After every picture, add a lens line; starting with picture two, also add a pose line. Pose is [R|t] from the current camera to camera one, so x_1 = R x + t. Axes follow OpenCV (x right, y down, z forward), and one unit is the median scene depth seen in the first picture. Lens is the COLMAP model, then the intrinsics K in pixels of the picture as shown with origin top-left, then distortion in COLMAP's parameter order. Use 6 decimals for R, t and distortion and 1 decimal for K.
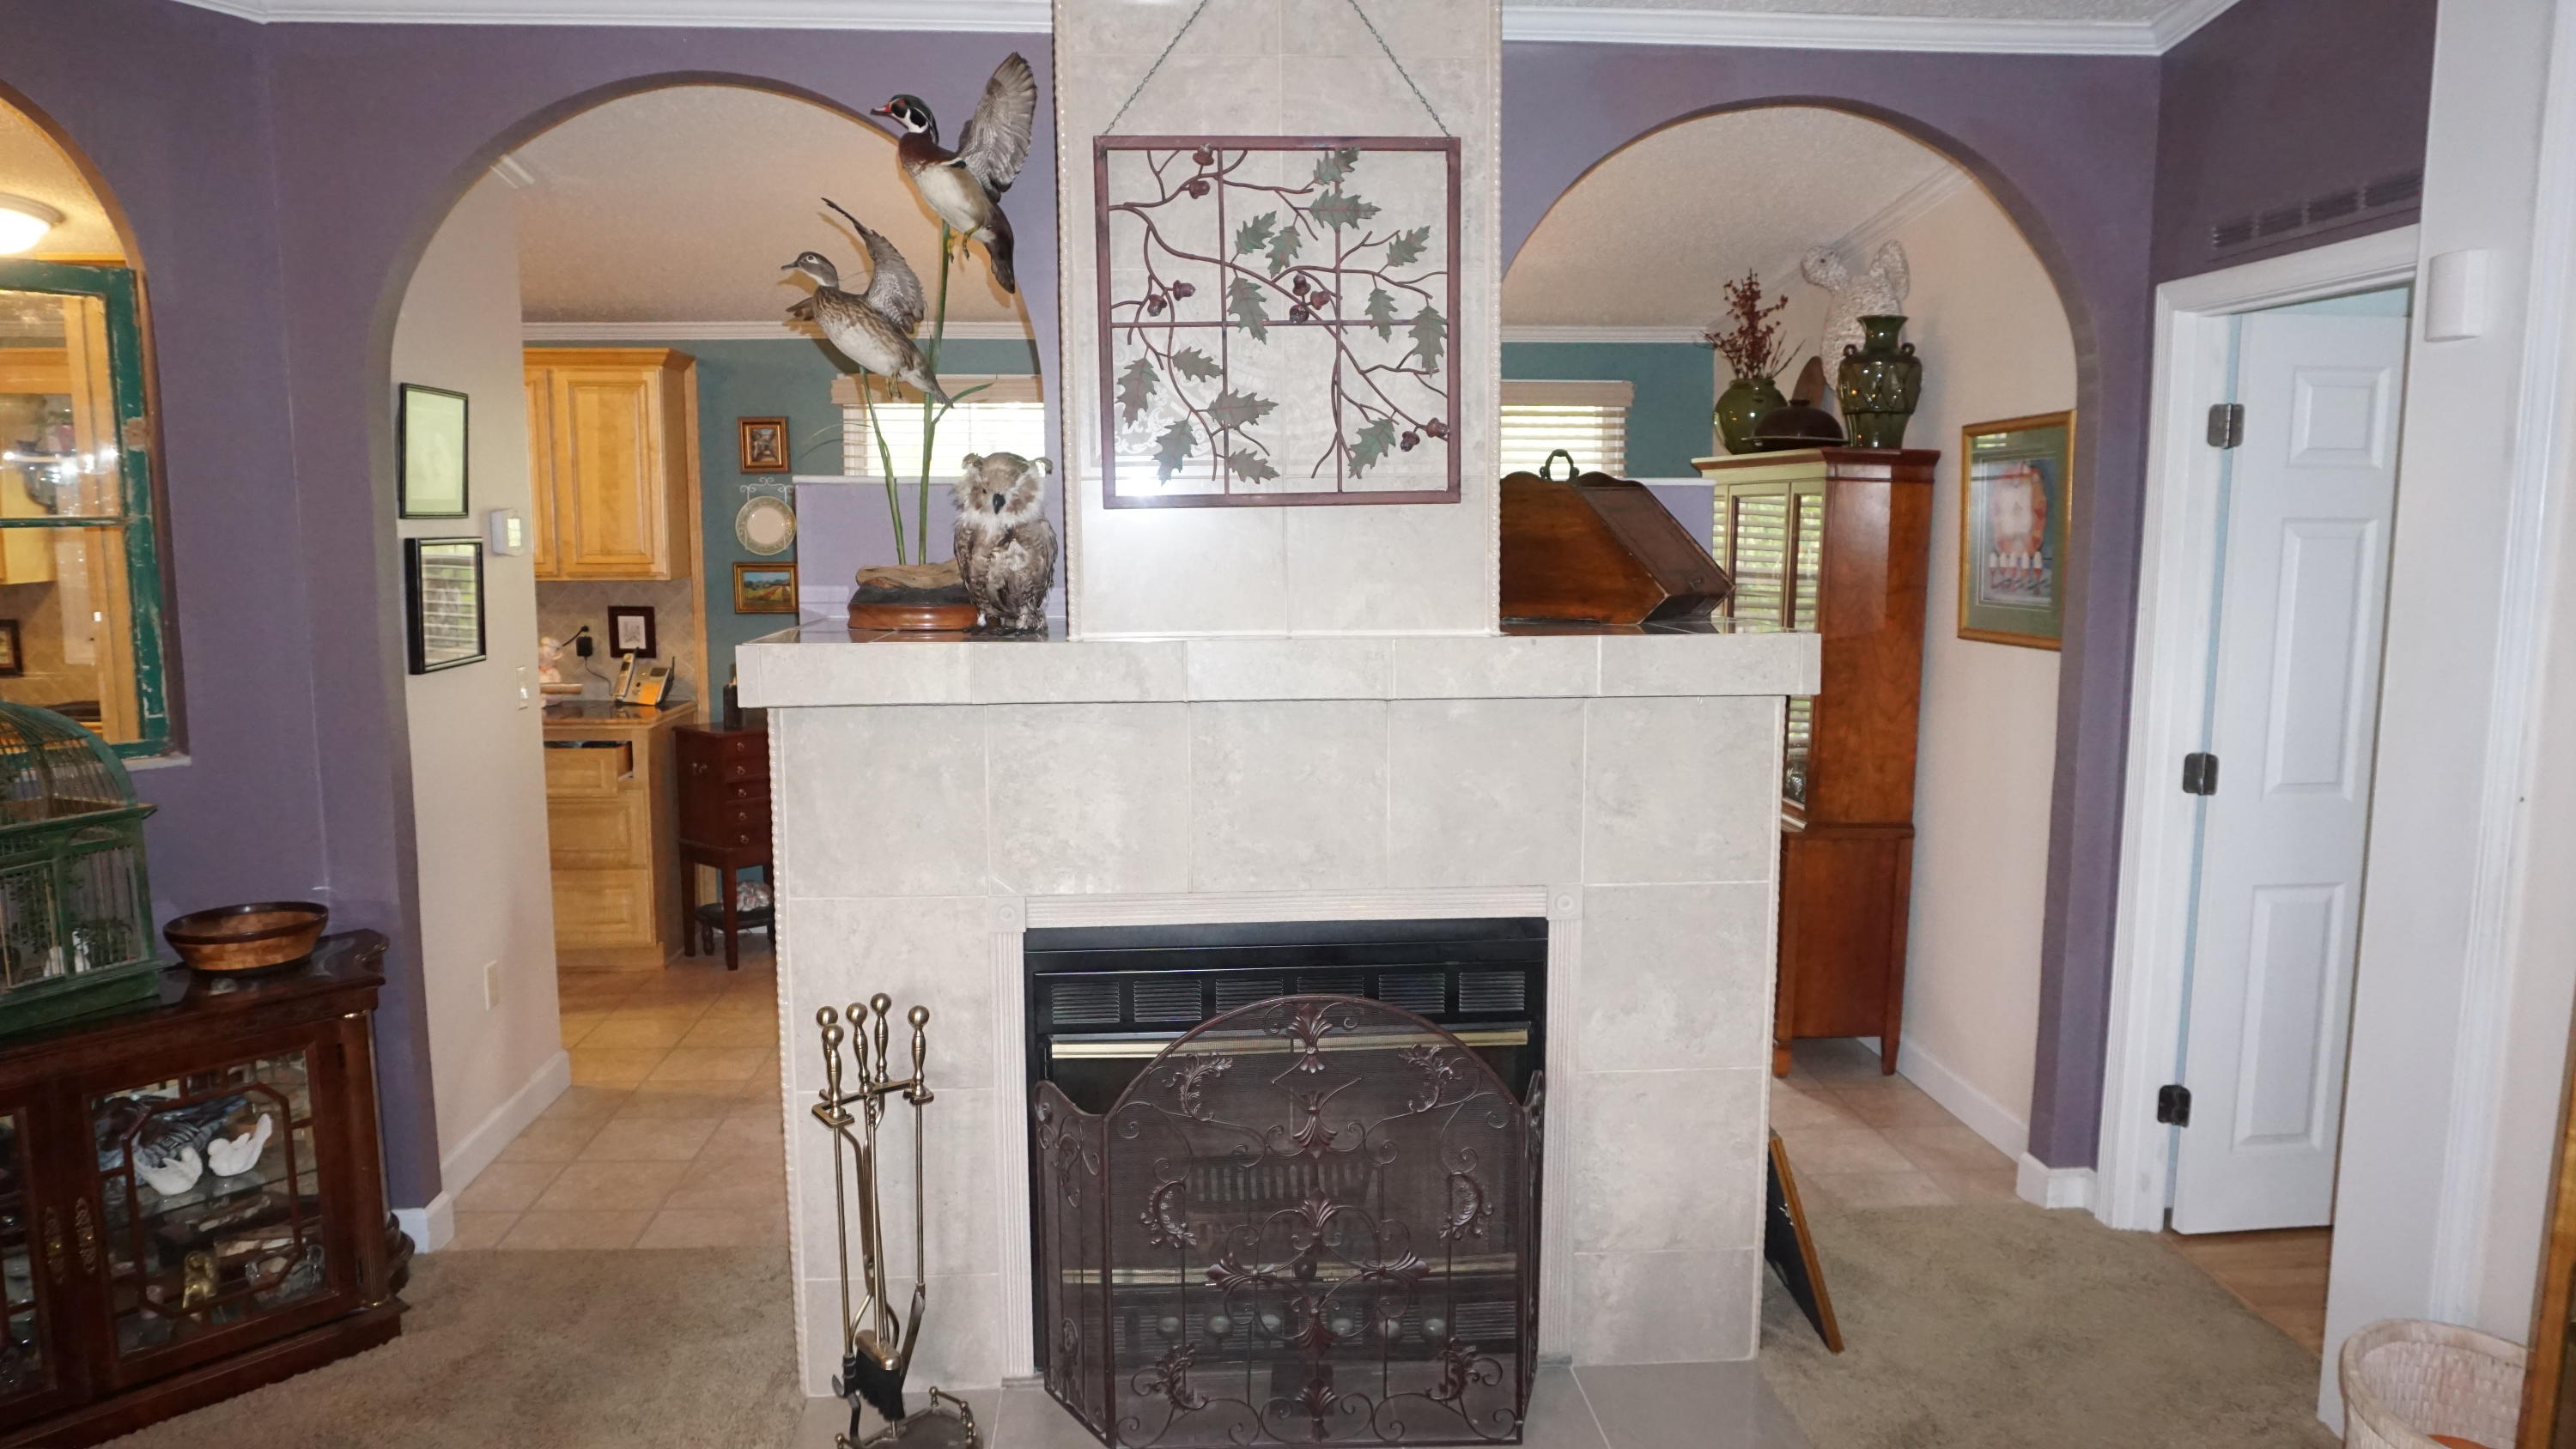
lens RADIAL K [[1711.3, 0, 1288.0], [0, 1711.3, 724.5], [0, 0, 1]] dist [-0.067015, 0.058375]
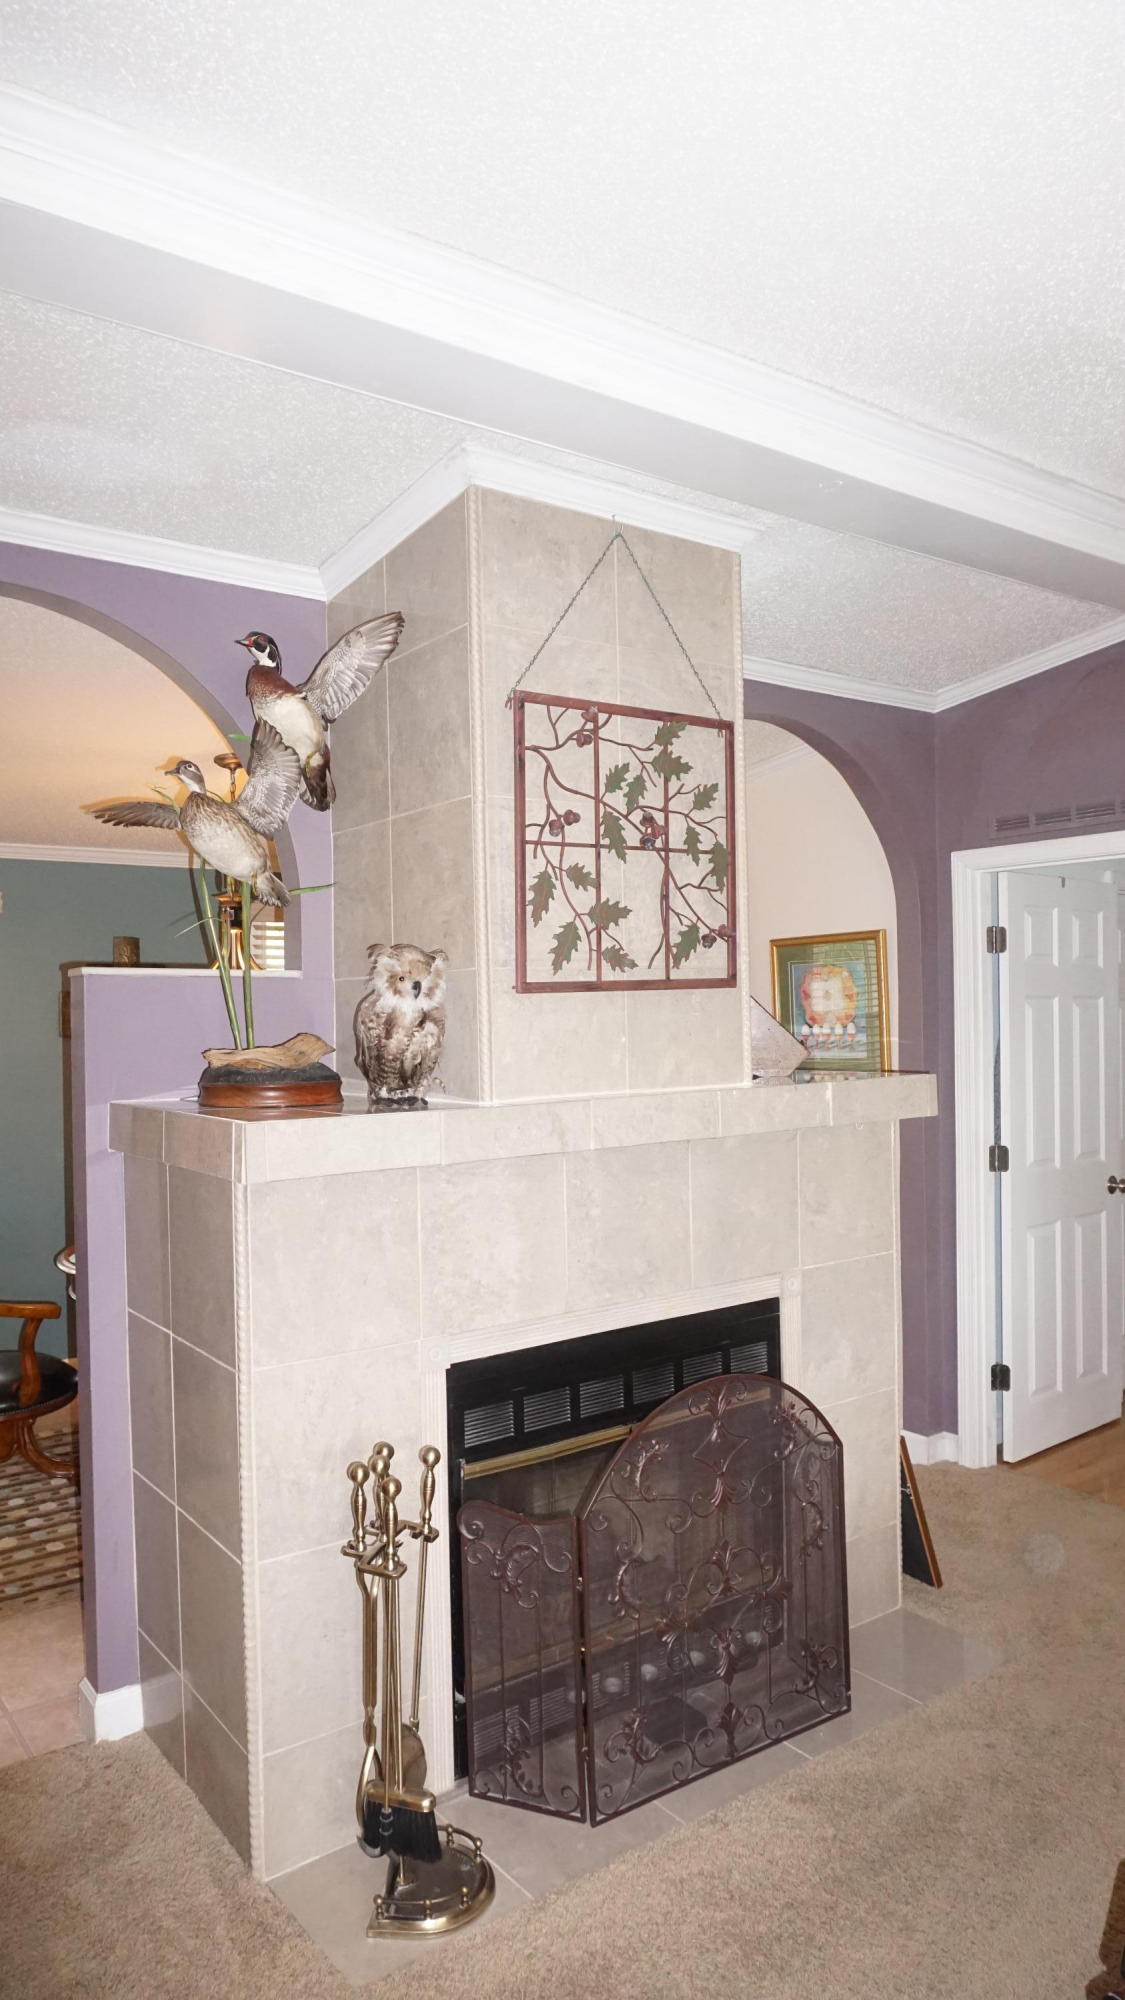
lens RADIAL K [[1328.8, 0, 557.7], [0, 1328.8, 992.8], [0, 0, 1]] dist [-0.067015, 0.058375]
pose [[0.846968, -0.005953, 0.531610, -0.573094], [0.081050, 0.989695, -0.118048, -0.014631], [-0.525429, 0.143070, 0.838722, 0.206262]]
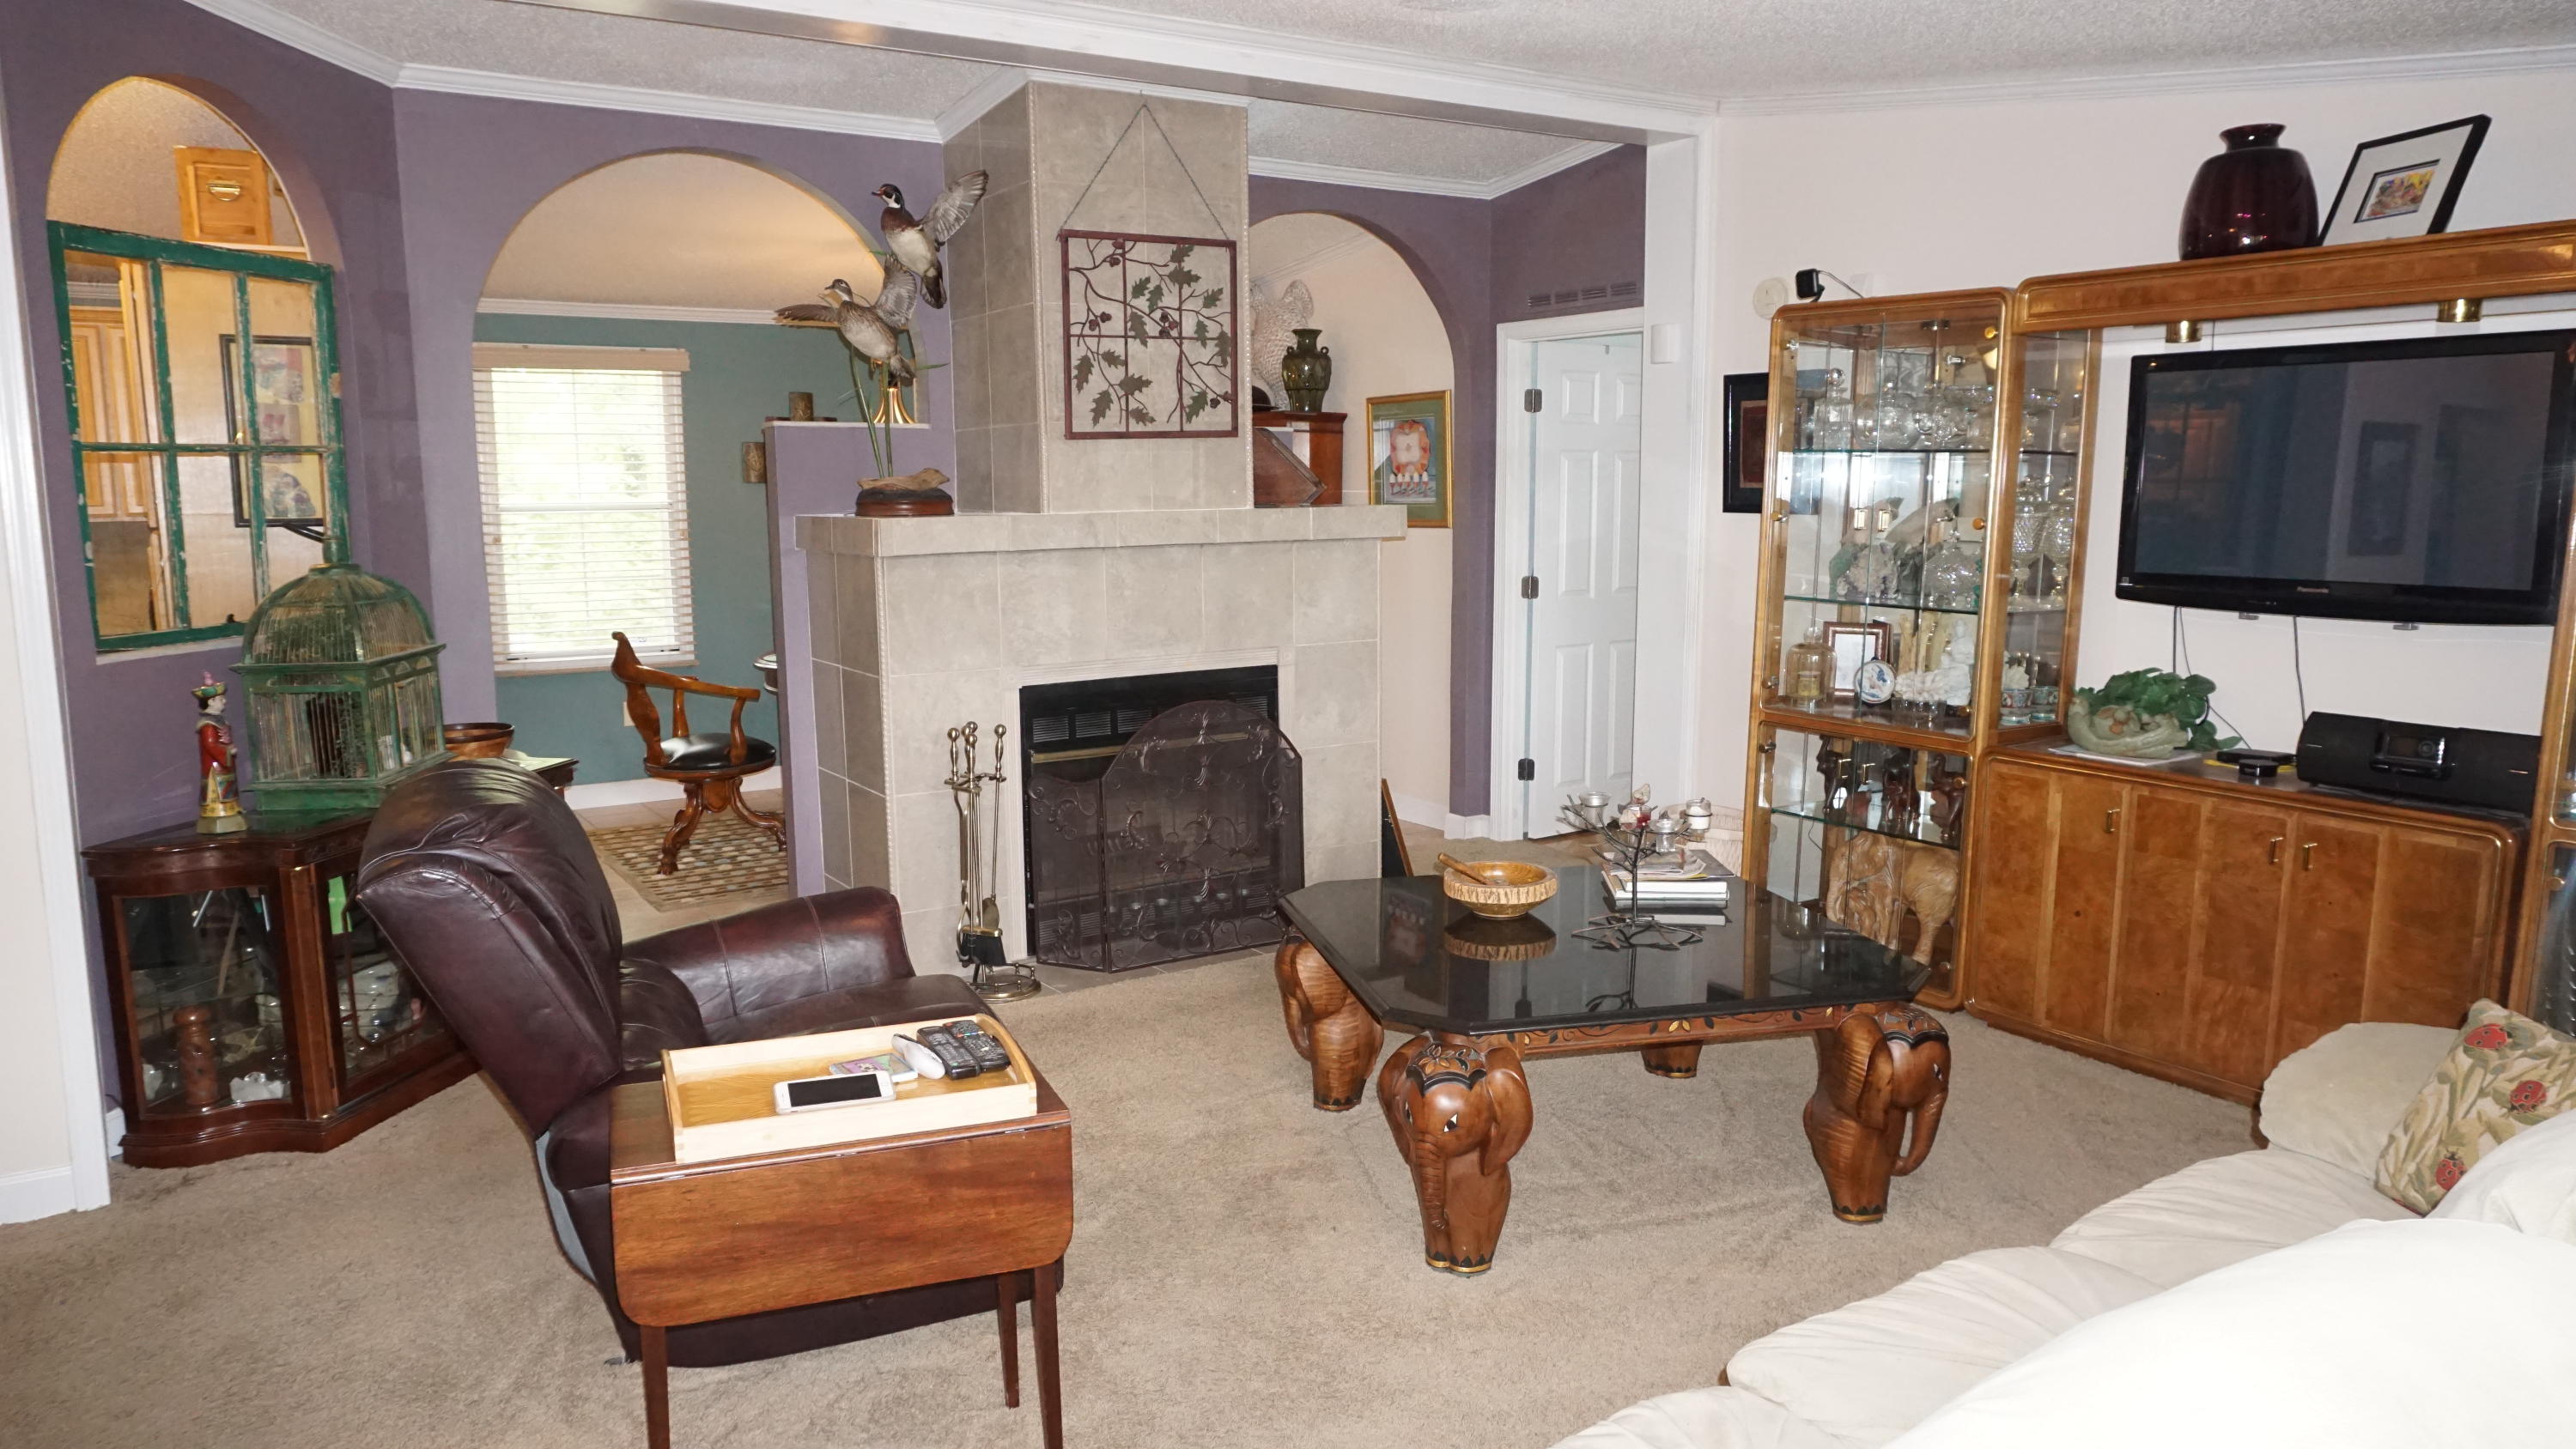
lens RADIAL K [[1711.3, 0, 1288.0], [0, 1711.3, 724.5], [0, 0, 1]] dist [-0.067015, 0.058375]
pose [[0.867010, -0.076927, 0.492316, -0.793829], [0.068408, 0.997032, 0.035321, 0.119930], [-0.493572, 0.003055, 0.869700, -0.640323]]
